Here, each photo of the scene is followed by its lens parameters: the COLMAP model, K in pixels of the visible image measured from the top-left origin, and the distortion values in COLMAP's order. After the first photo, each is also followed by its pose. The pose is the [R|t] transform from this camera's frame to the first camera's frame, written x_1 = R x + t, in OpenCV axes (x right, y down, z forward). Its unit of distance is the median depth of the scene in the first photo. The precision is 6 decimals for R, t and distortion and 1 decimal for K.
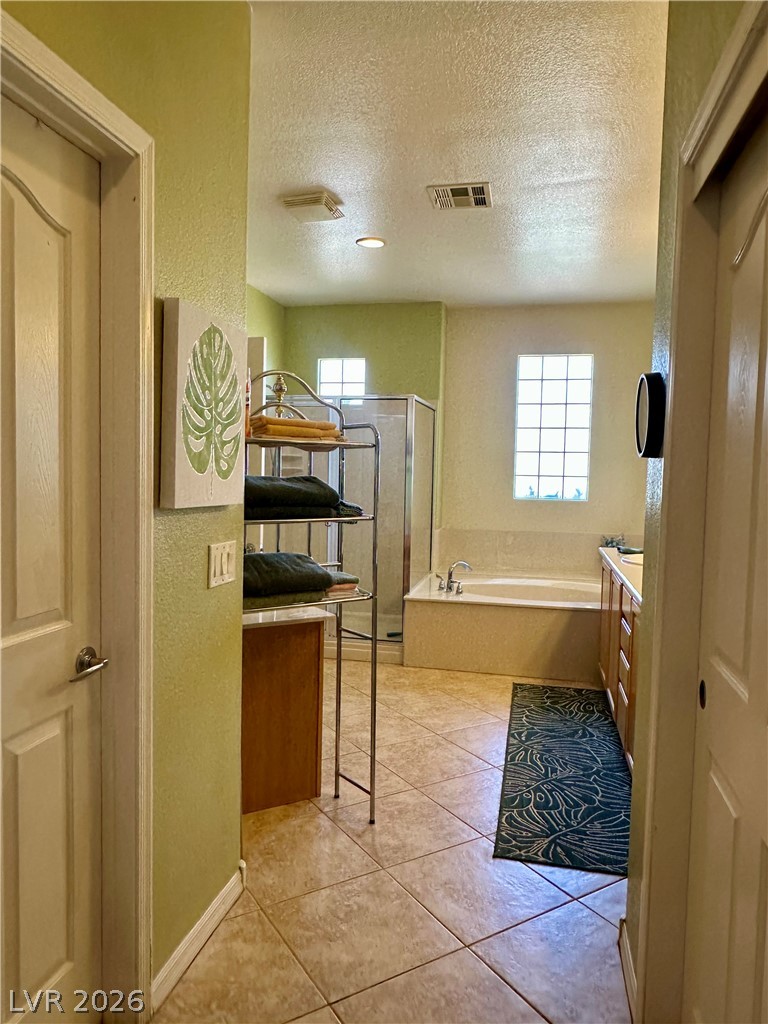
lens RADIAL K [[708.9, 0, 384.7], [0, 708.9, 509.2], [0, 0, 1]] dist [-0.021004, 0.001911]
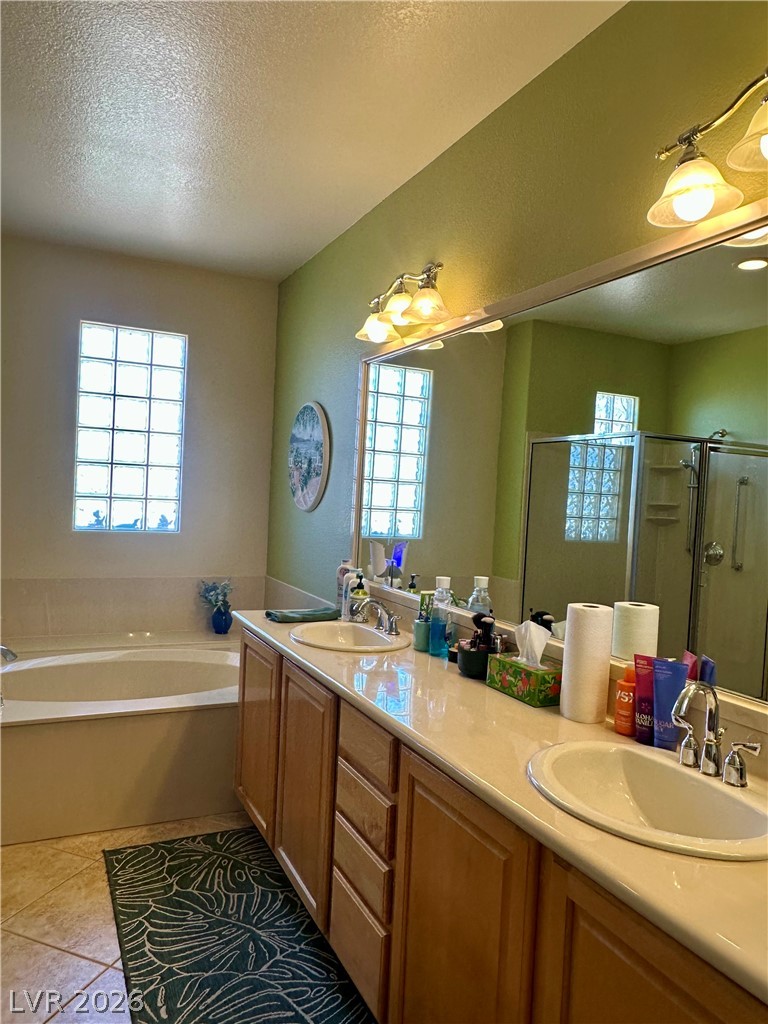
lens RADIAL K [[708.9, 0, 384.7], [0, 708.9, 509.2], [0, 0, 1]] dist [-0.021004, 0.001911]
pose [[0.789399, 0.001513, 0.613879, 0.004011], [0.006147, 0.999927, -0.010369, -0.036751], [-0.613850, 0.011959, 0.789332, 0.388563]]
